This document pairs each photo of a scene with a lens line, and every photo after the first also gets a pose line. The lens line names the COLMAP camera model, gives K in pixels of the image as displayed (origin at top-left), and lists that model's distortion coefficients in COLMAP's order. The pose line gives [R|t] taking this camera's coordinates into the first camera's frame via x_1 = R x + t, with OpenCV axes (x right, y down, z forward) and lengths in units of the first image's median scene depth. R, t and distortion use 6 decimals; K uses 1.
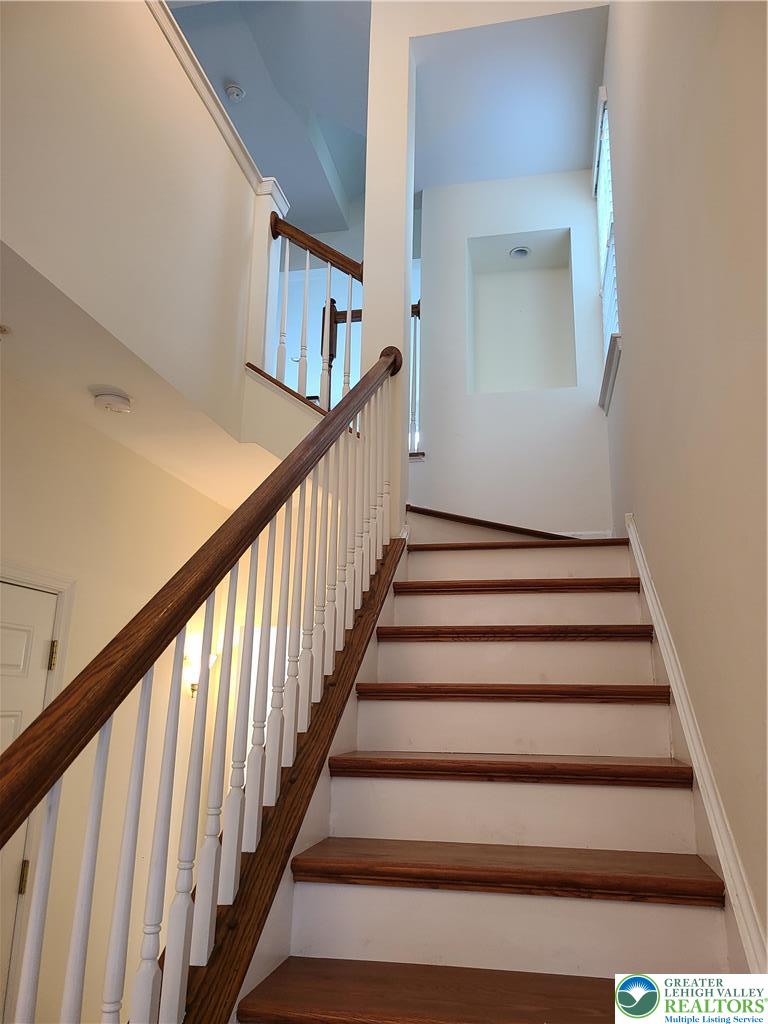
lens RADIAL K [[768.3, 0, 385.6], [0, 768.3, 513.3], [0, 0, 1]] dist [0.054324, -0.040256]
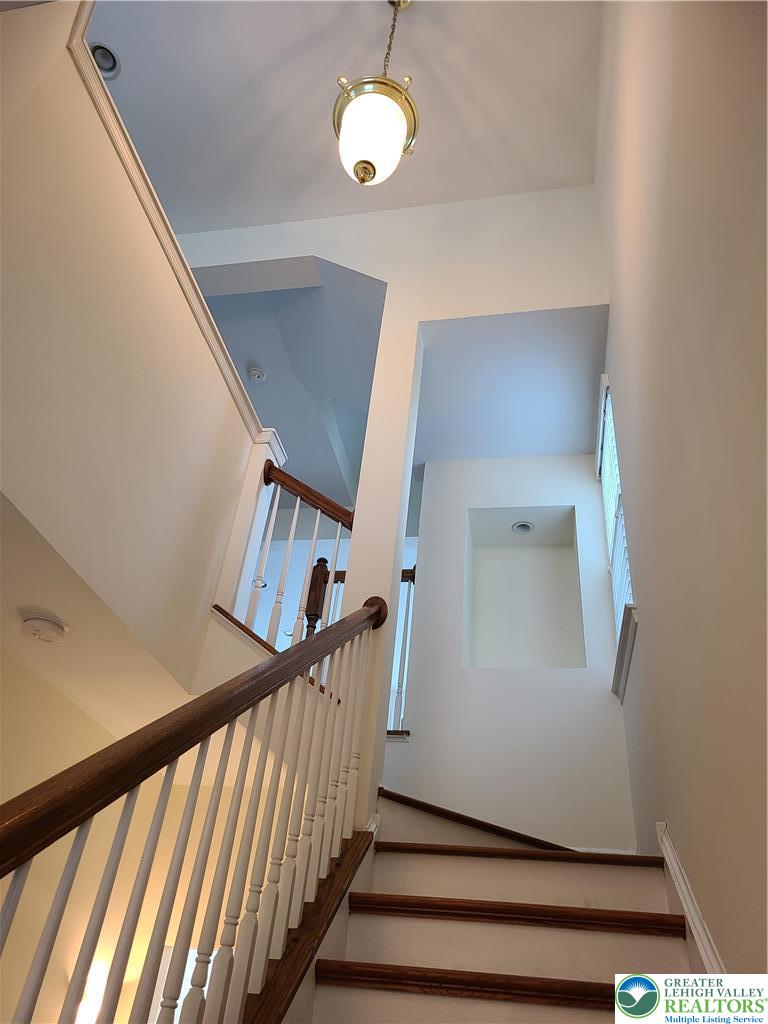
lens RADIAL K [[768.3, 0, 378.9], [0, 768.3, 512.4], [0, 0, 1]] dist [0.054324, -0.040256]
pose [[0.996737, 0.076606, -0.025415, 0.023477], [-0.080561, 0.924984, -0.371369, 0.020907], [-0.004940, 0.372205, 0.928137, 0.131939]]
